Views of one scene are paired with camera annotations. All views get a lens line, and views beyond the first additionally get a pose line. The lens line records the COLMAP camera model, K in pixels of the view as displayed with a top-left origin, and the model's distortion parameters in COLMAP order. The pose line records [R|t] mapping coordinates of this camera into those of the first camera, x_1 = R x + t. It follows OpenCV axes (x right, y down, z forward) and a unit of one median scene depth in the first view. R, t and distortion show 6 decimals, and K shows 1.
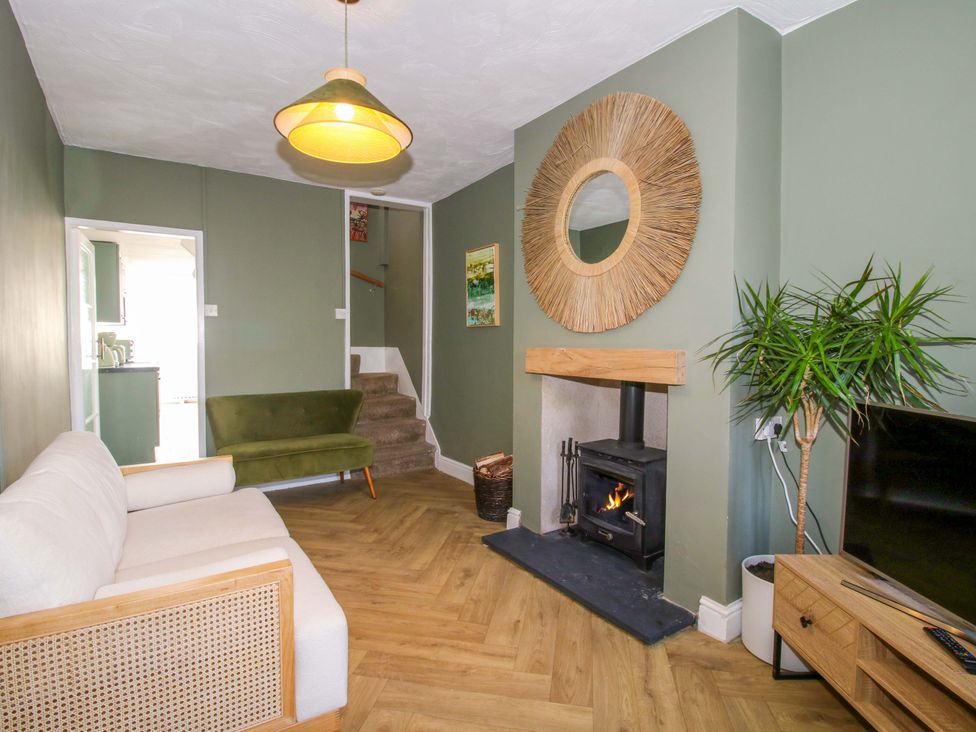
lens RADIAL K [[504.5, 0, 482.7], [0, 504.5, 356.5], [0, 0, 1]] dist [0.000075, -0.015350]
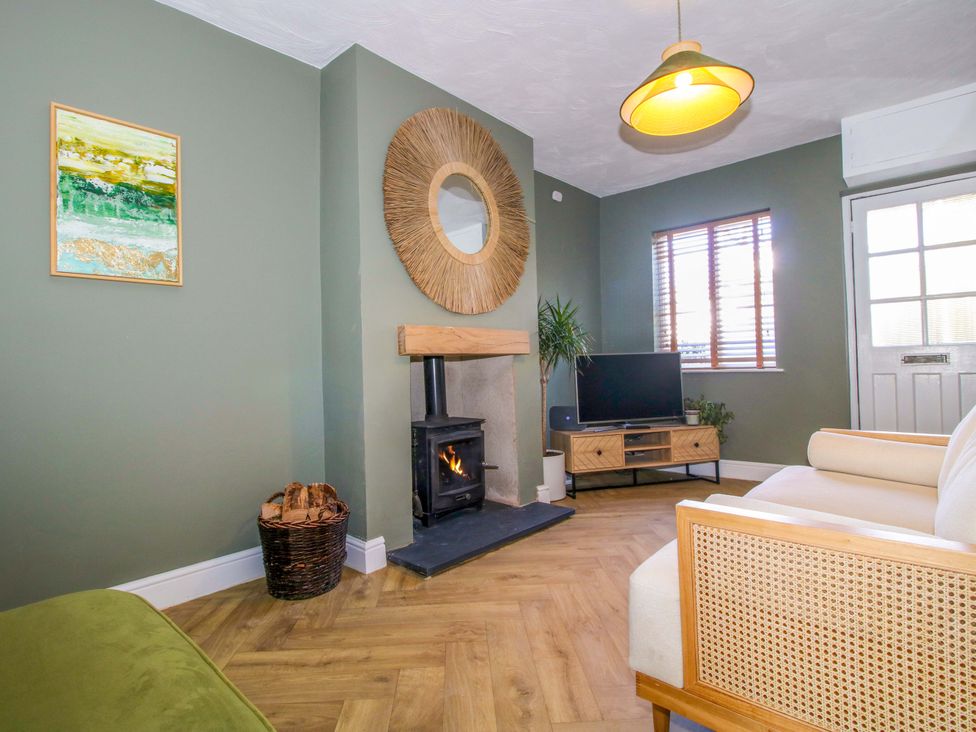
lens RADIAL K [[504.5, 0, 482.7], [0, 504.5, 356.5], [0, 0, 1]] dist [0.000075, -0.015350]
pose [[-0.238055, 0.022855, 0.970983, -0.697825], [0.056472, 0.998358, -0.009654, 0.046902], [-0.969608, 0.052535, -0.238955, 0.991832]]
